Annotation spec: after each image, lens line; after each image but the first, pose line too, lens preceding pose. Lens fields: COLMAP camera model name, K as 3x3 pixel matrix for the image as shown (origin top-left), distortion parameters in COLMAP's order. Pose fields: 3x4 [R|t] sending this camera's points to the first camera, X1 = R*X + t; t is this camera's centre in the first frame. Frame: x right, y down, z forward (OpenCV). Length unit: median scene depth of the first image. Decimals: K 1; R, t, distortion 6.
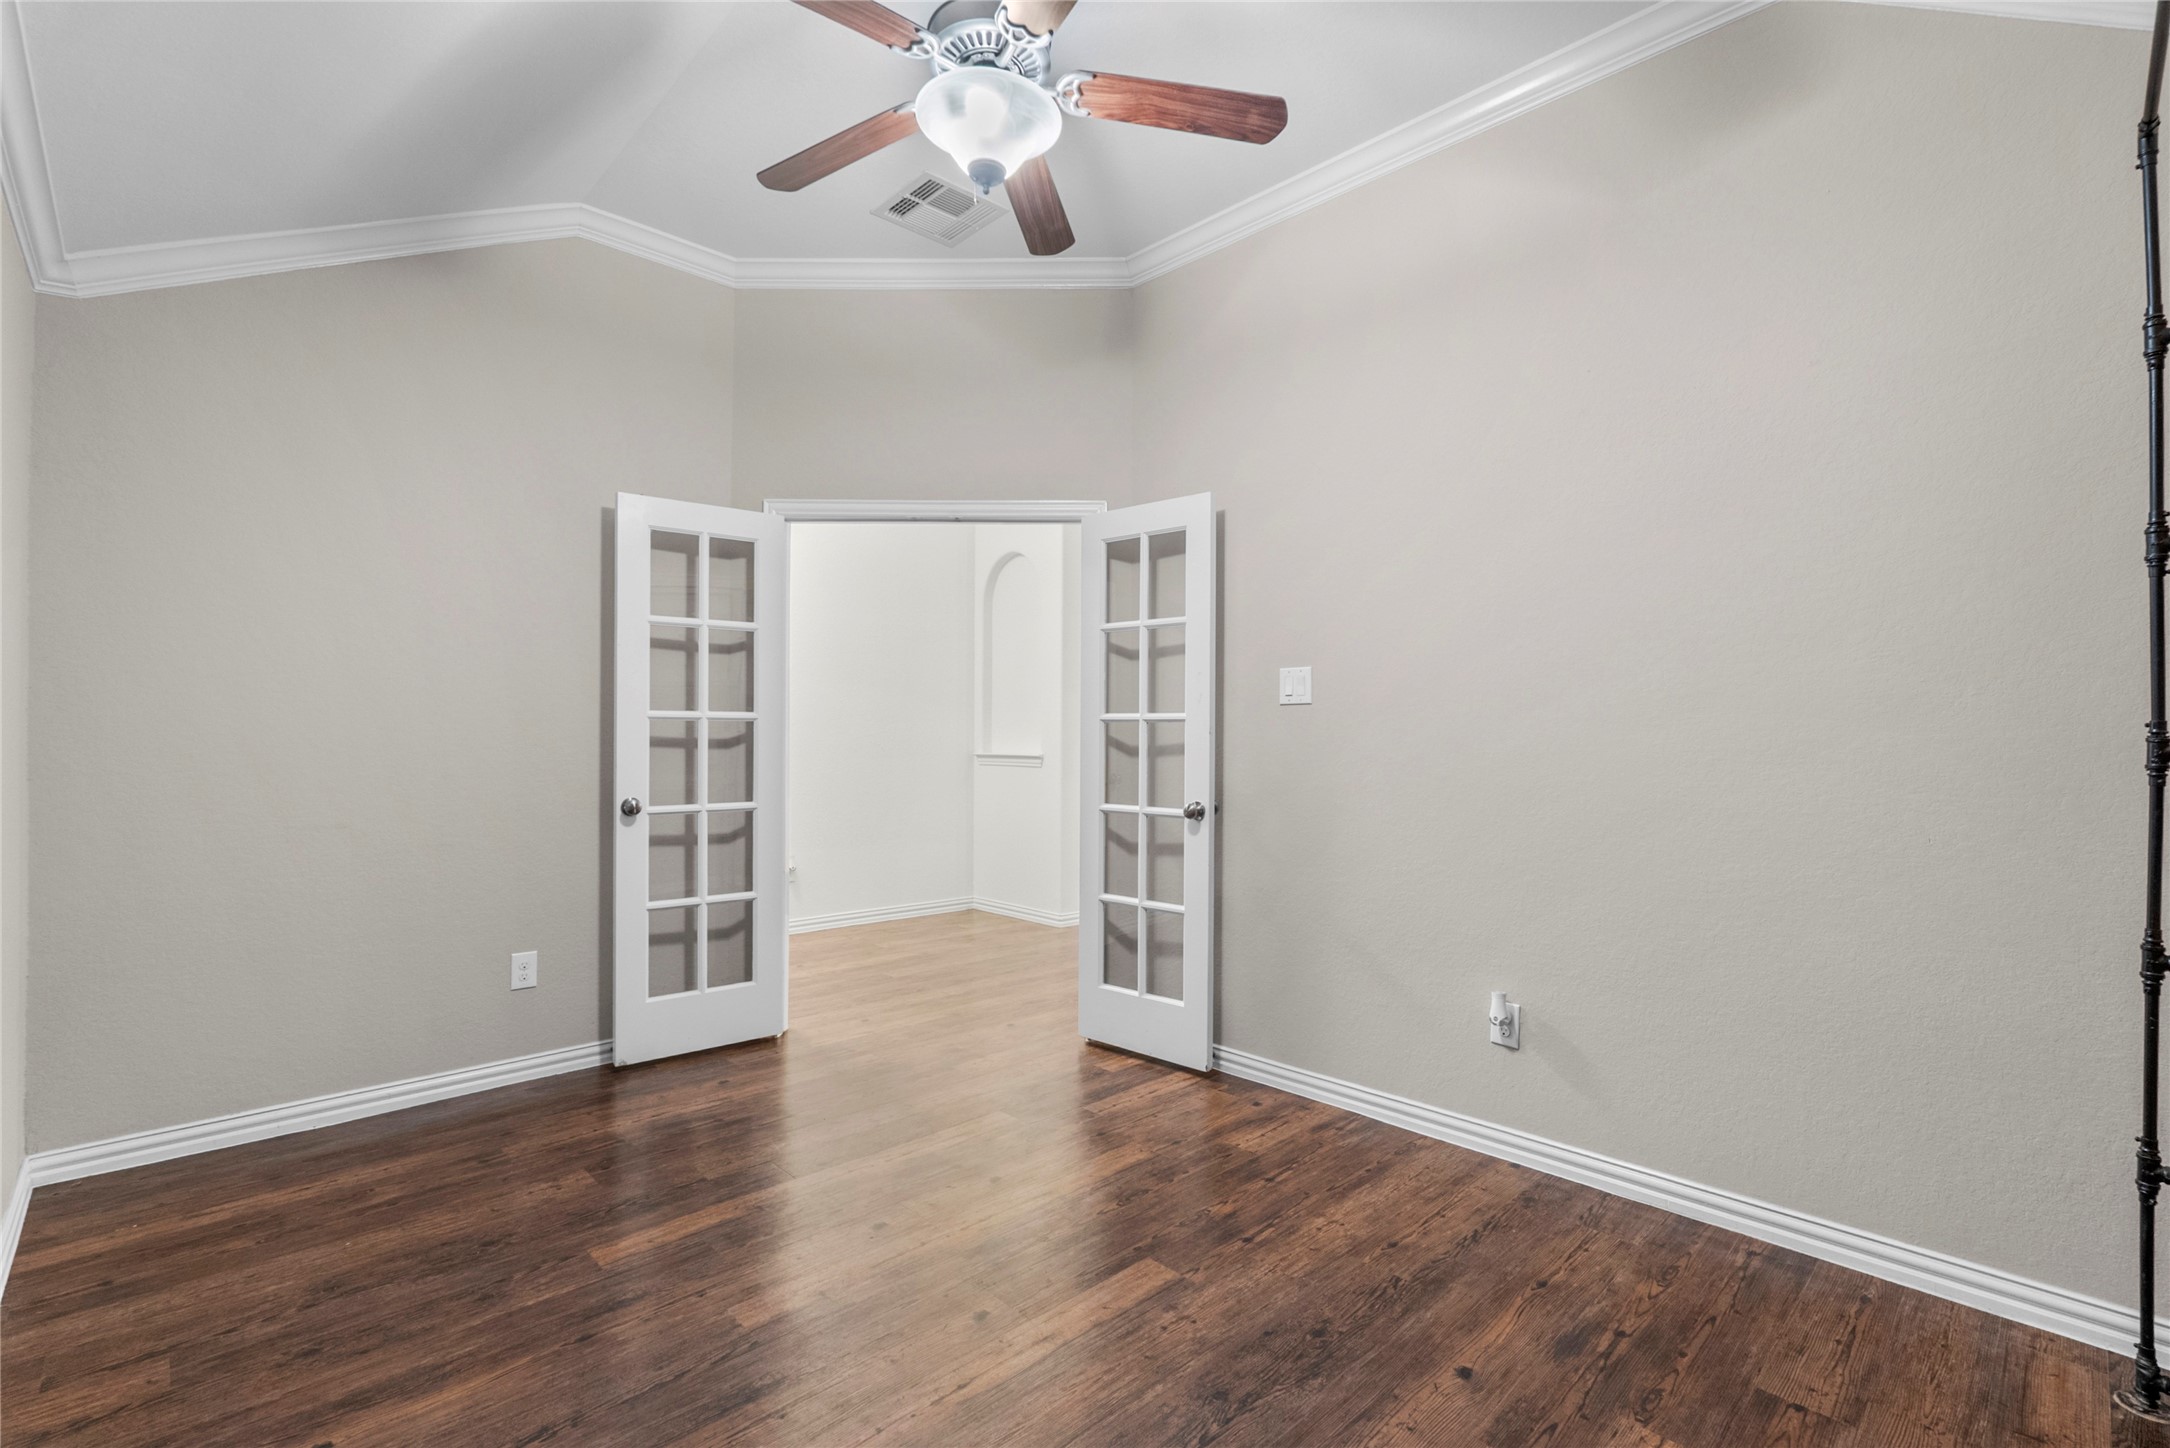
lens RADIAL K [[959.5, 0, 1088.9], [0, 959.5, 725.3], [0, 0, 1]] dist [-0.005914, 0.000683]
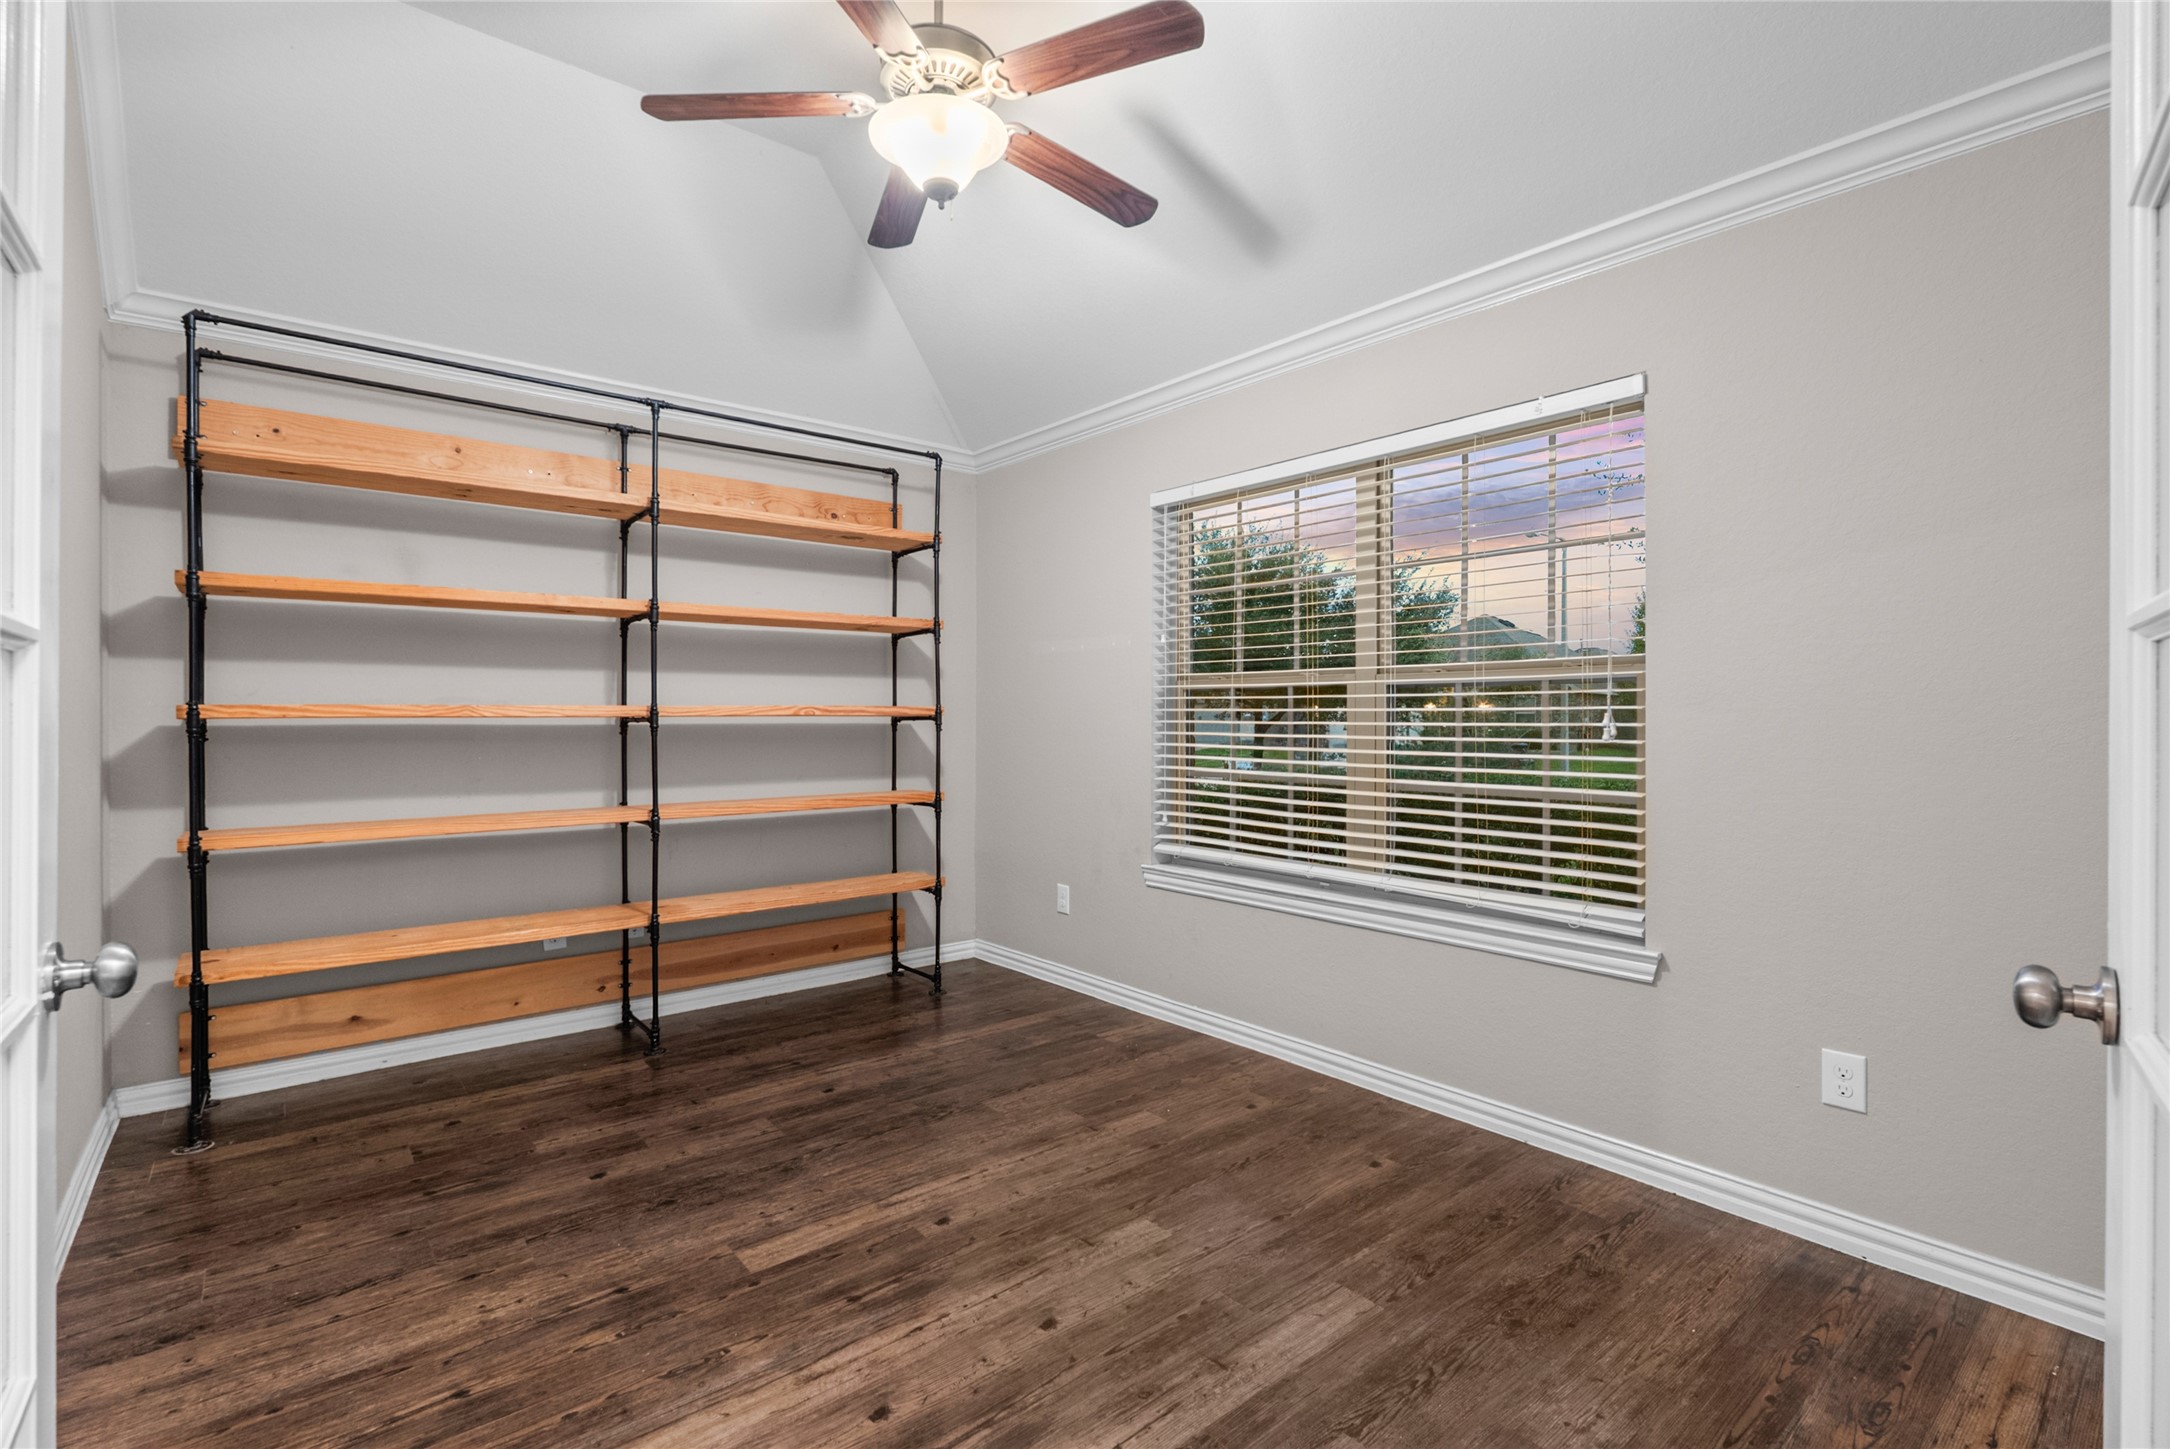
lens RADIAL K [[959.5, 0, 1088.9], [0, 959.5, 725.8], [0, 0, 1]] dist [-0.005914, 0.000683]
pose [[-0.997587, -0.005149, 0.069237, -0.333436], [-0.005238, 0.999986, -0.001114, 0.031697], [-0.069230, -0.001474, -0.997600, 1.962826]]
